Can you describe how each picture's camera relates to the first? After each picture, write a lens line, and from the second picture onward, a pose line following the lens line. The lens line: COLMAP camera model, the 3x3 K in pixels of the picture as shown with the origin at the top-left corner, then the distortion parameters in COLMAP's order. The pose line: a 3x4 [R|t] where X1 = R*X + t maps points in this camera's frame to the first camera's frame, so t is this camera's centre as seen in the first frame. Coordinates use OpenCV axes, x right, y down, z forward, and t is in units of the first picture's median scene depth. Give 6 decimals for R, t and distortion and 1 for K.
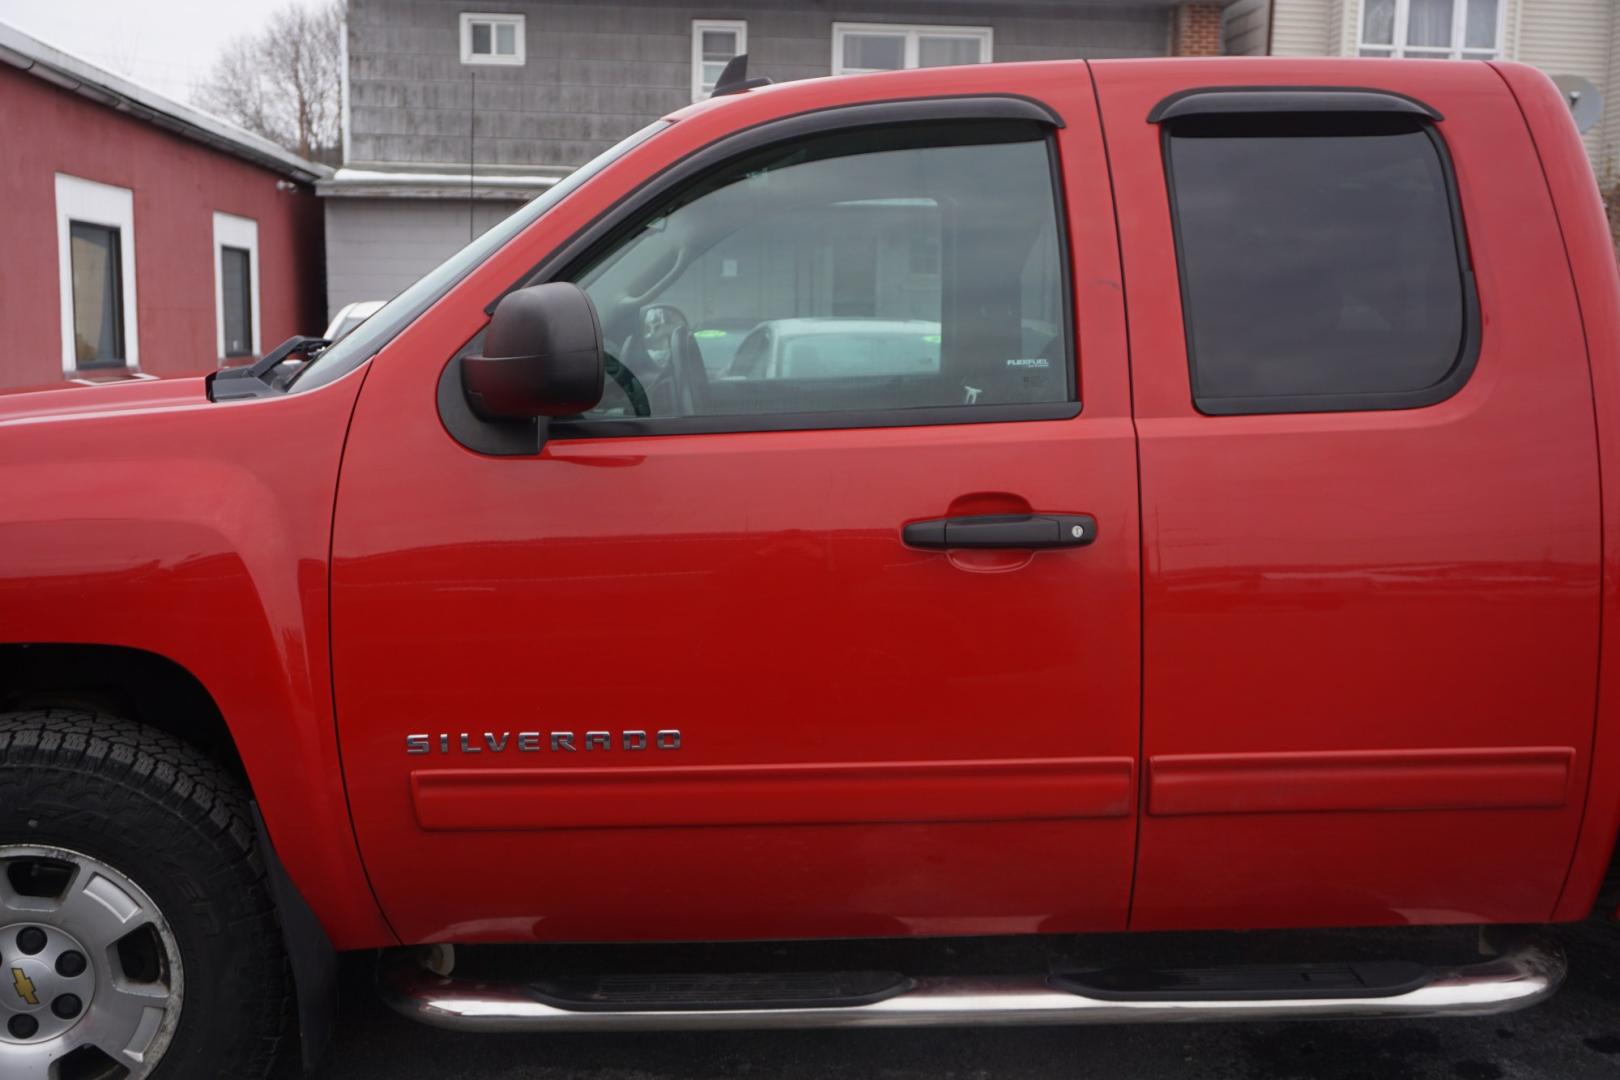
lens RADIAL K [[1569.9, 0, 799.4], [0, 1569.9, 536.4], [0, 0, 1]] dist [0.002966, 0.016340]
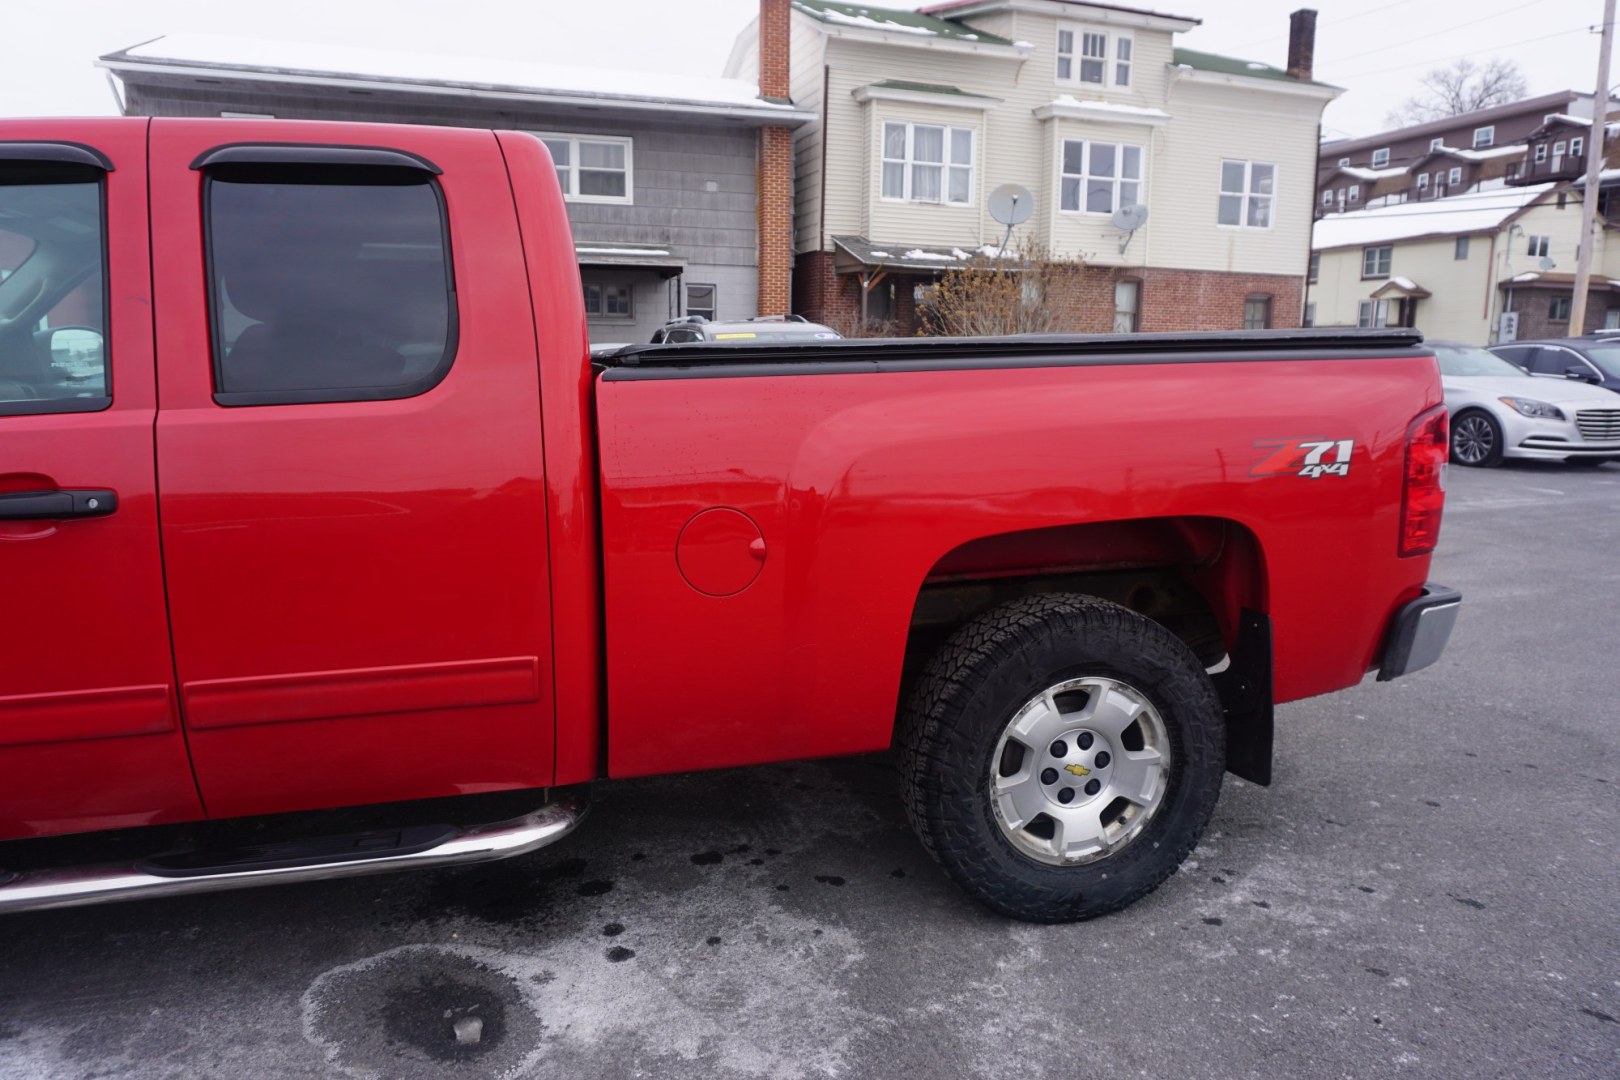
lens RADIAL K [[1092.2, 0, 806.7], [0, 1092.2, 536.5], [0, 0, 1]] dist [-0.049299, 0.039505]
pose [[0.977190, -0.035823, 0.209323, 0.485061], [0.028468, 0.998870, 0.038048, 0.005545], [-0.210450, -0.031221, 0.977106, 0.060038]]
